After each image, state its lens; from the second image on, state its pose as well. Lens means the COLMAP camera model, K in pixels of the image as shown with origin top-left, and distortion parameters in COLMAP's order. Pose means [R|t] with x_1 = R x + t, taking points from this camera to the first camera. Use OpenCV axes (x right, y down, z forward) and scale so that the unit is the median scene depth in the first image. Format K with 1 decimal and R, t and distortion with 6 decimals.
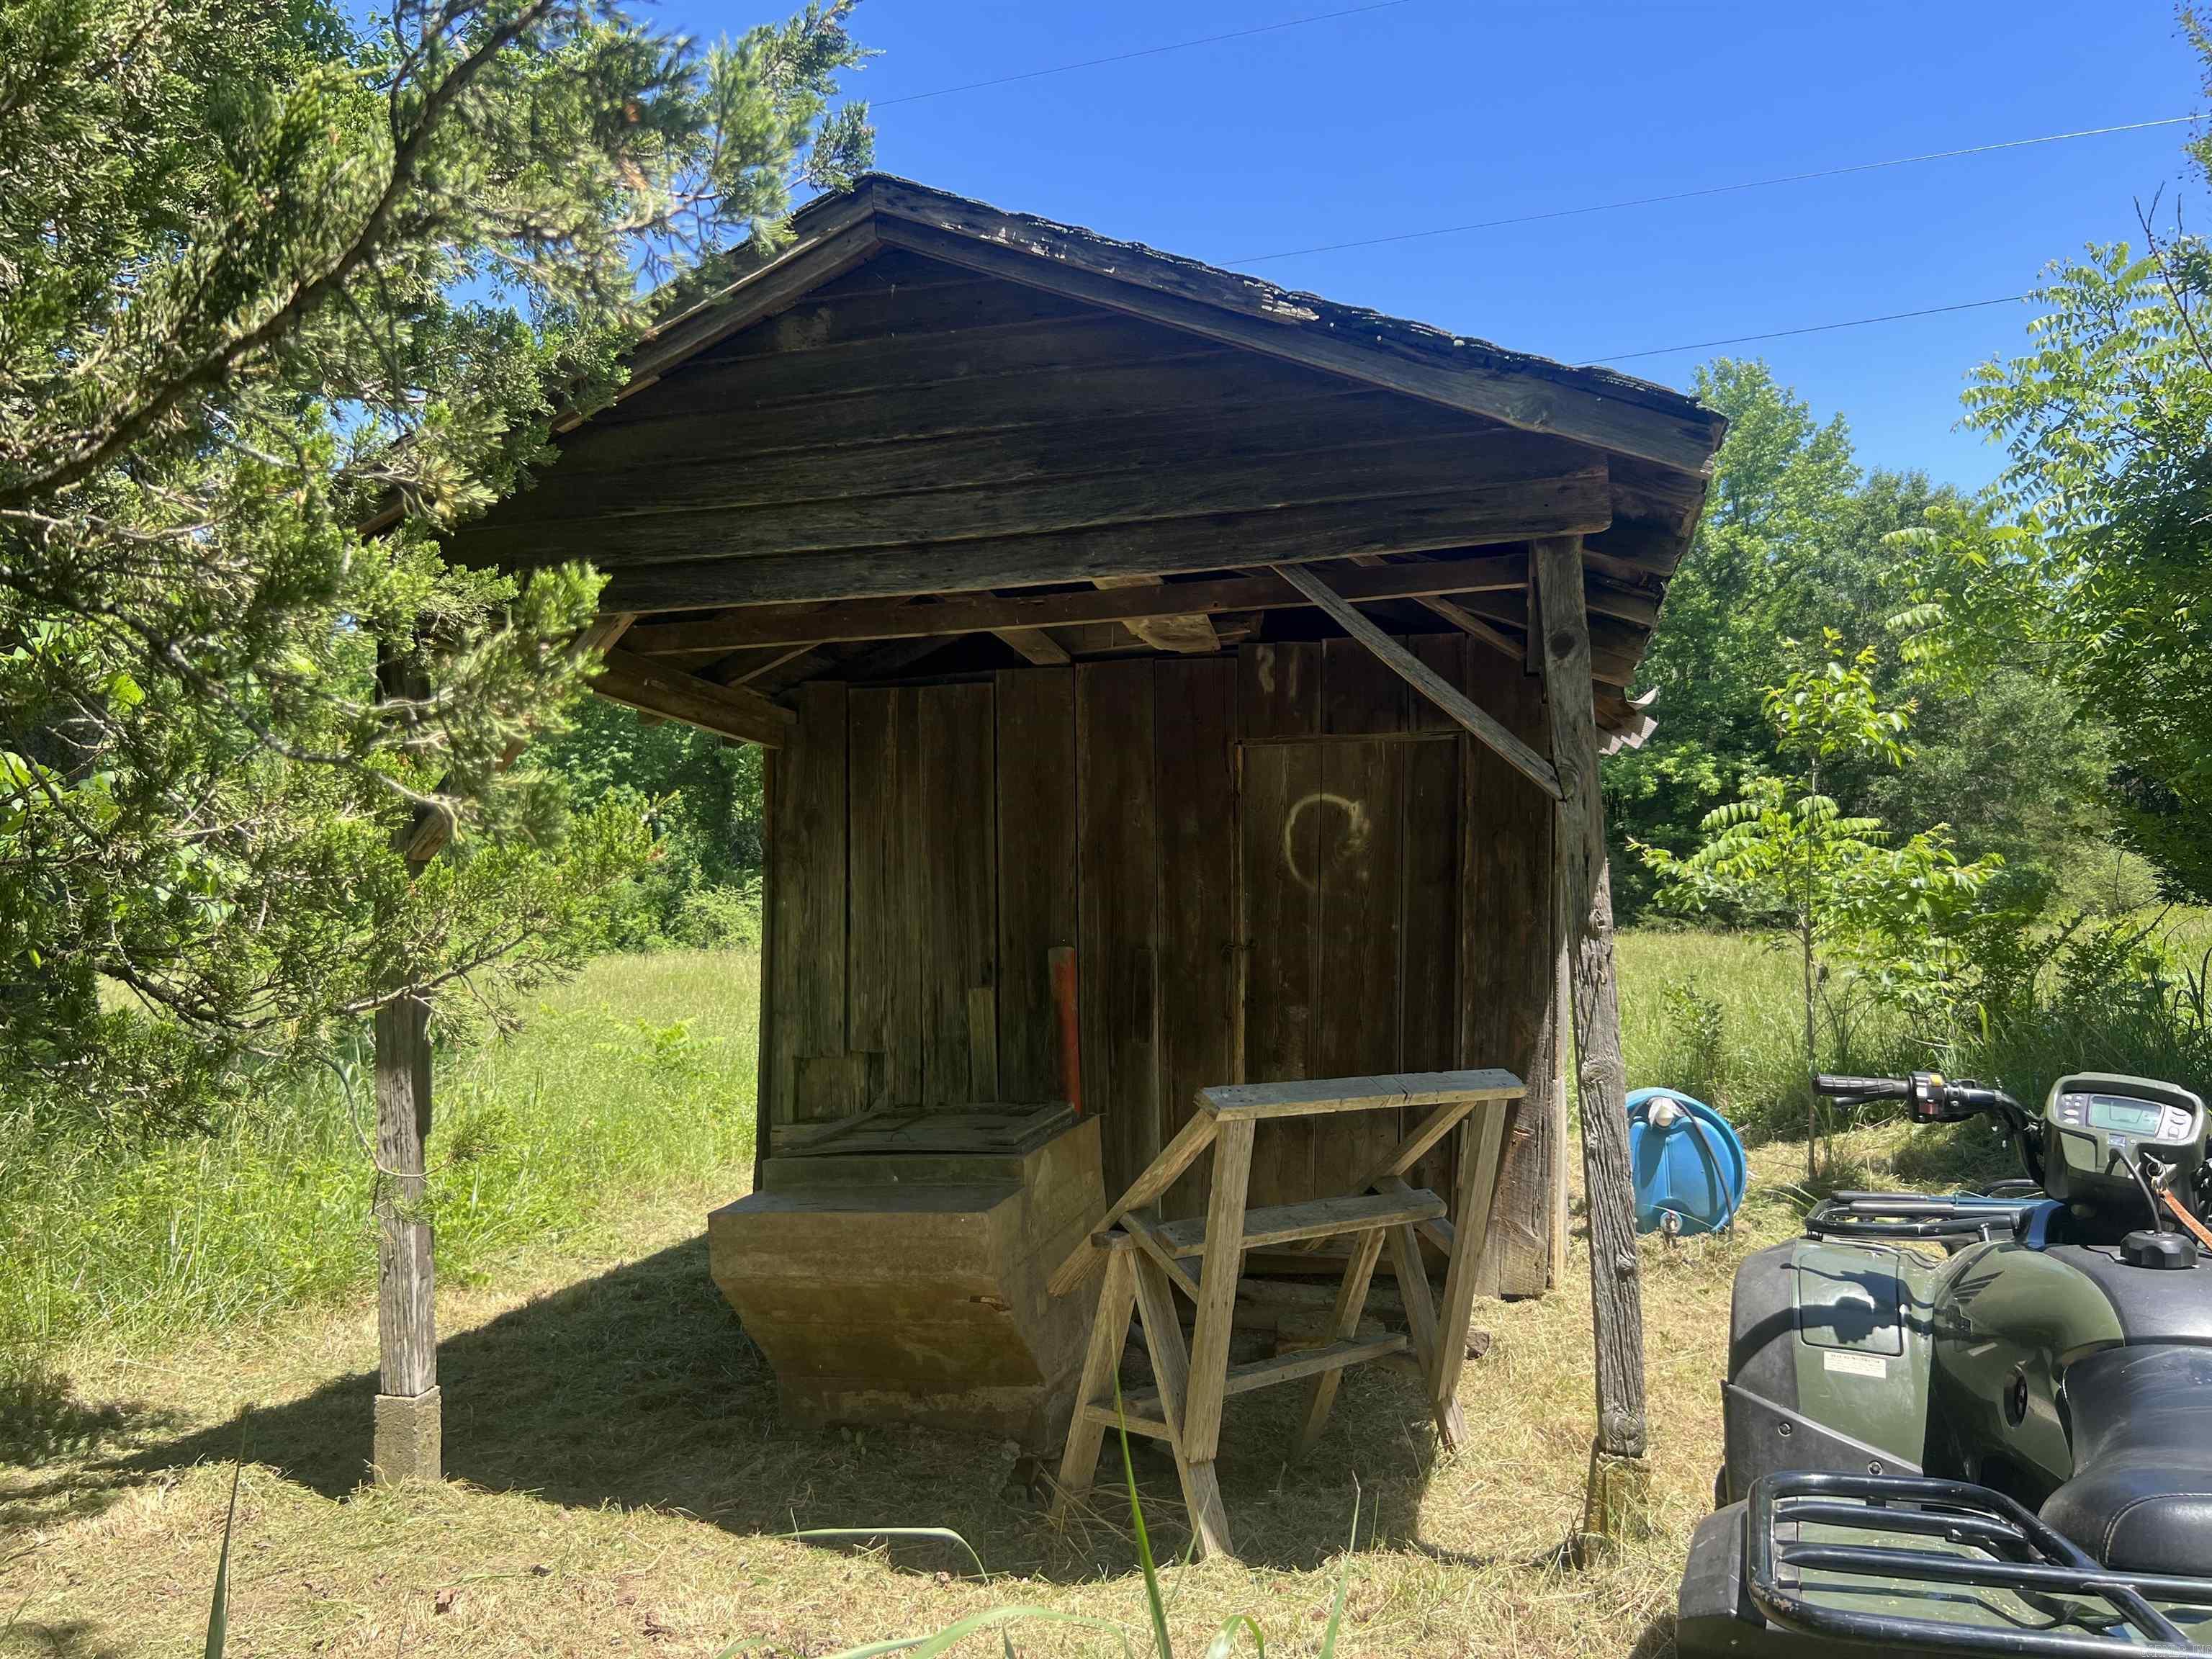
lens RADIAL K [[1621.0, 0, 1111.6], [0, 1621.0, 843.4], [0, 0, 1]] dist [0.046869, -0.059925]
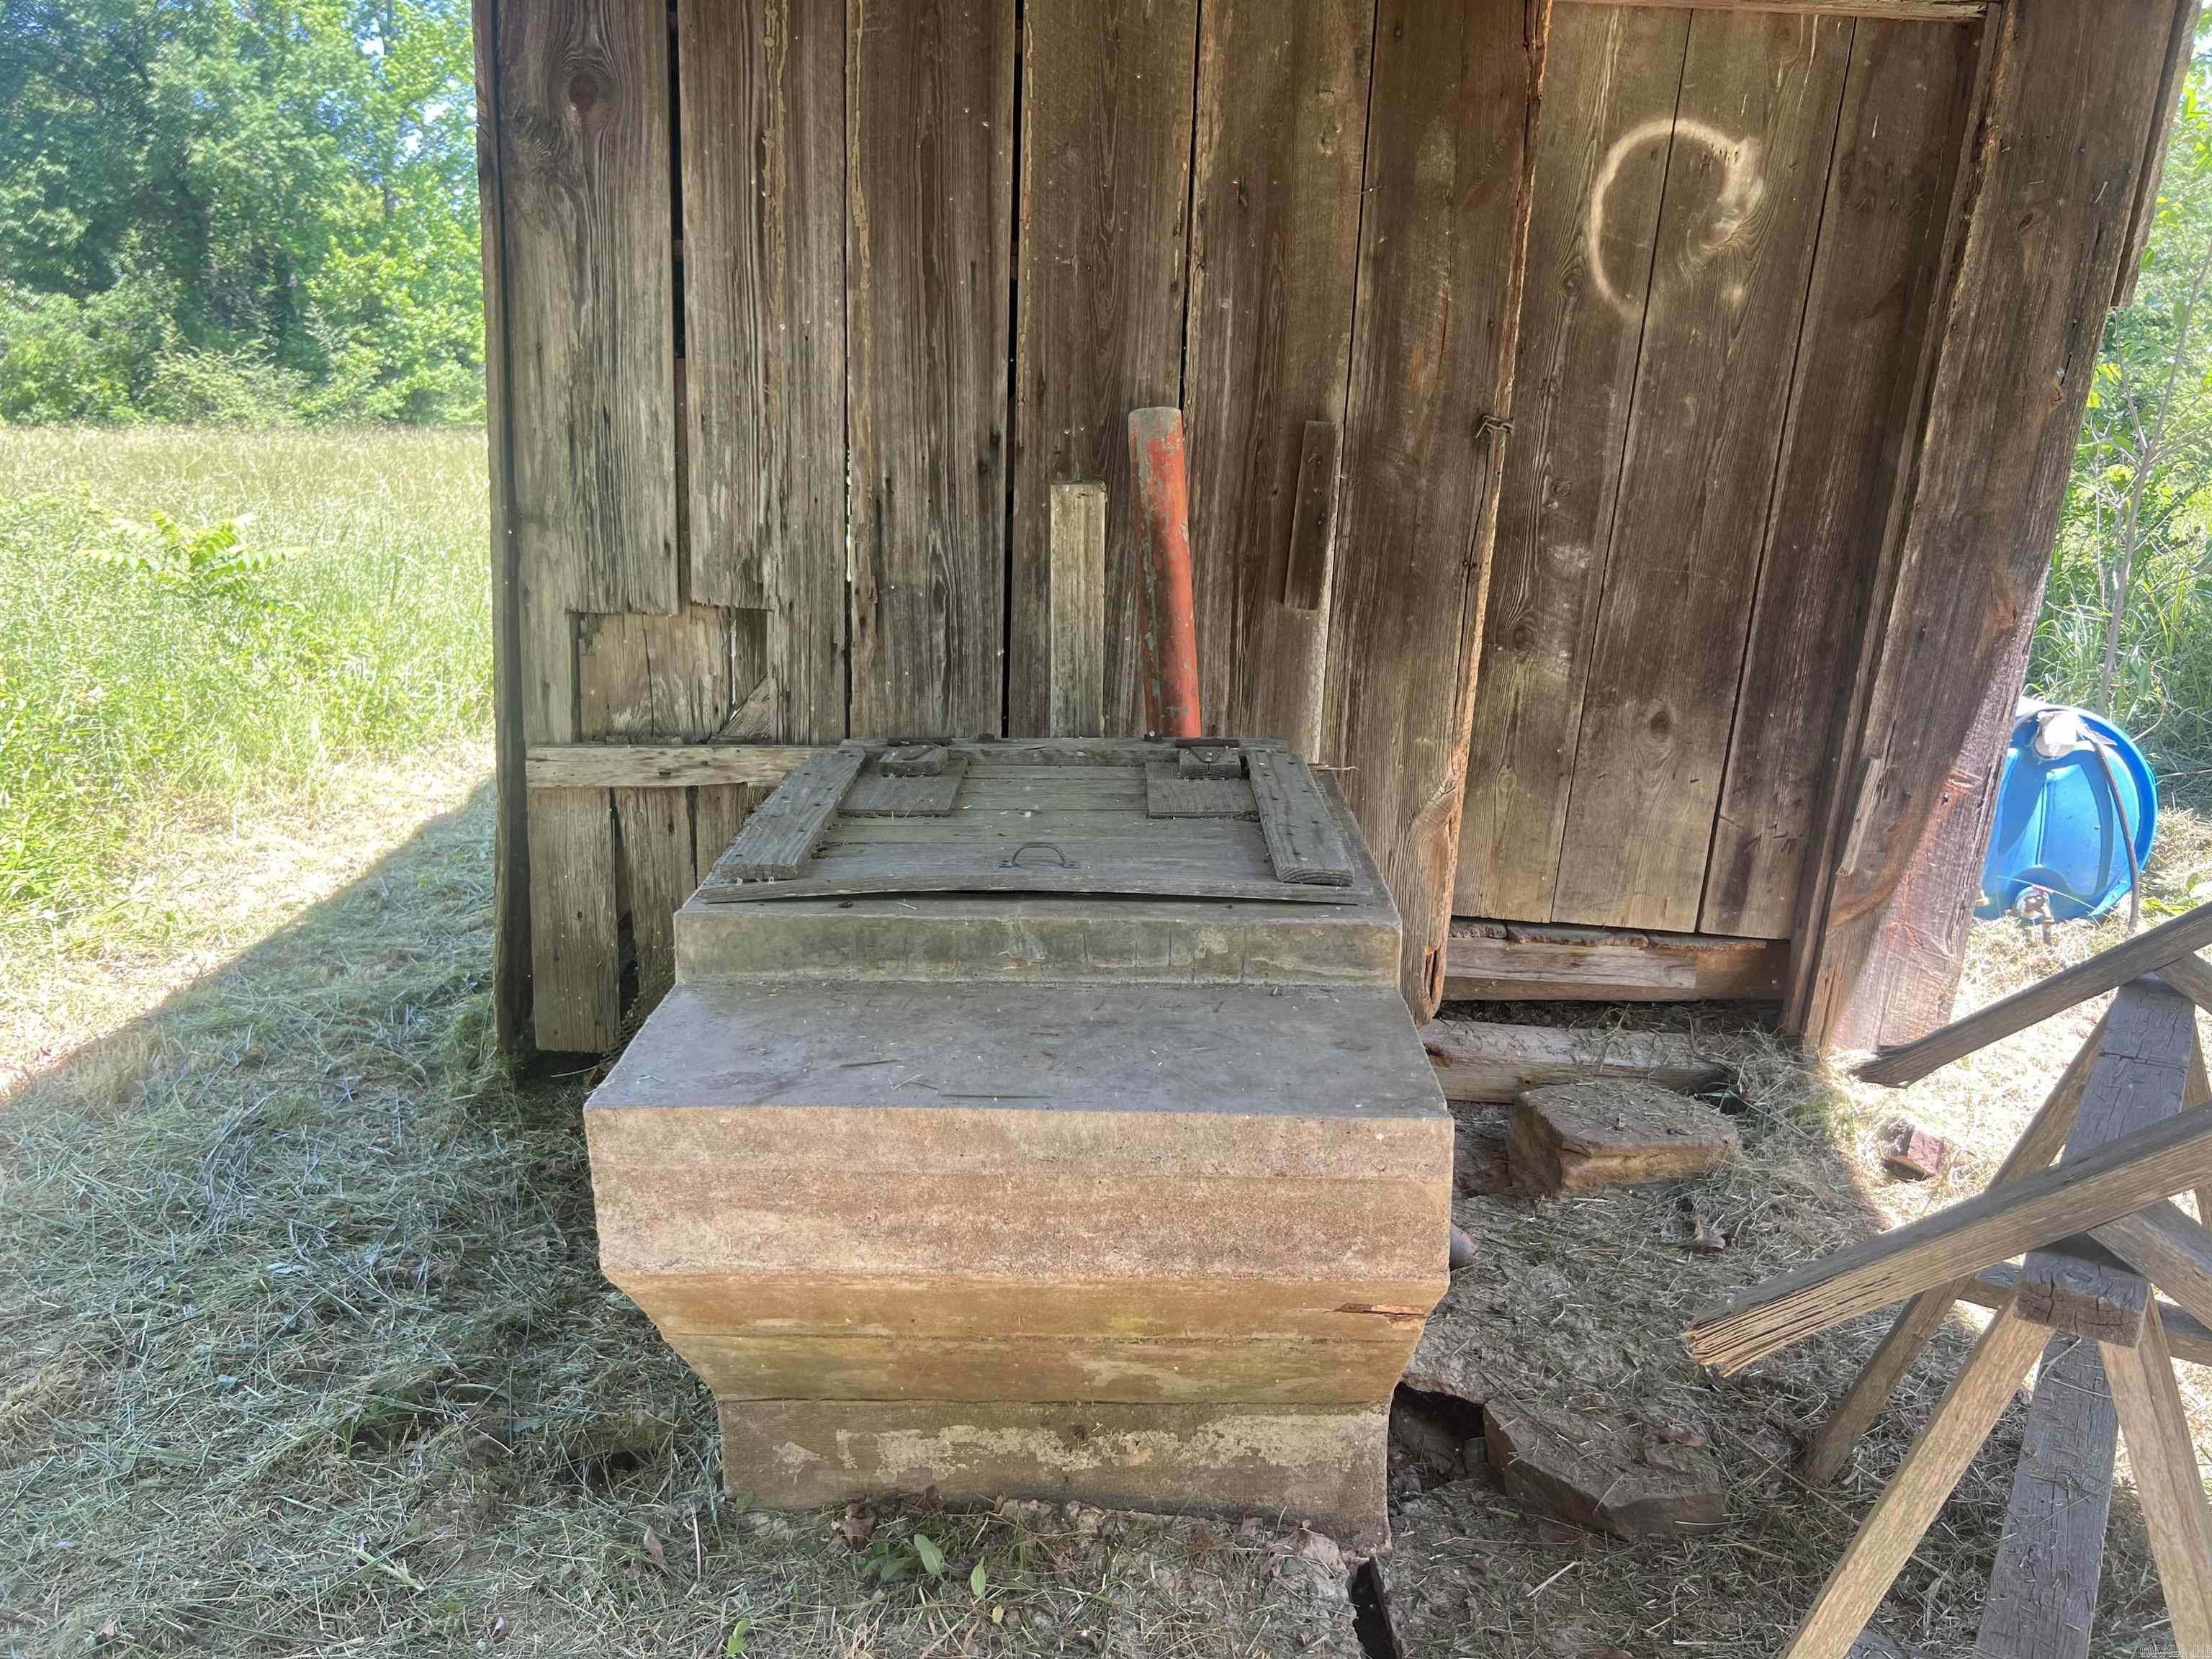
lens RADIAL K [[1621.0, 0, 1111.6], [0, 1621.0, 843.4], [0, 0, 1]] dist [0.046869, -0.059925]
pose [[0.965574, -0.012110, 0.259845, -0.167242], [-0.063542, 0.957675, 0.280749, 0.050969], [-0.252247, -0.287595, 0.923937, 0.489293]]
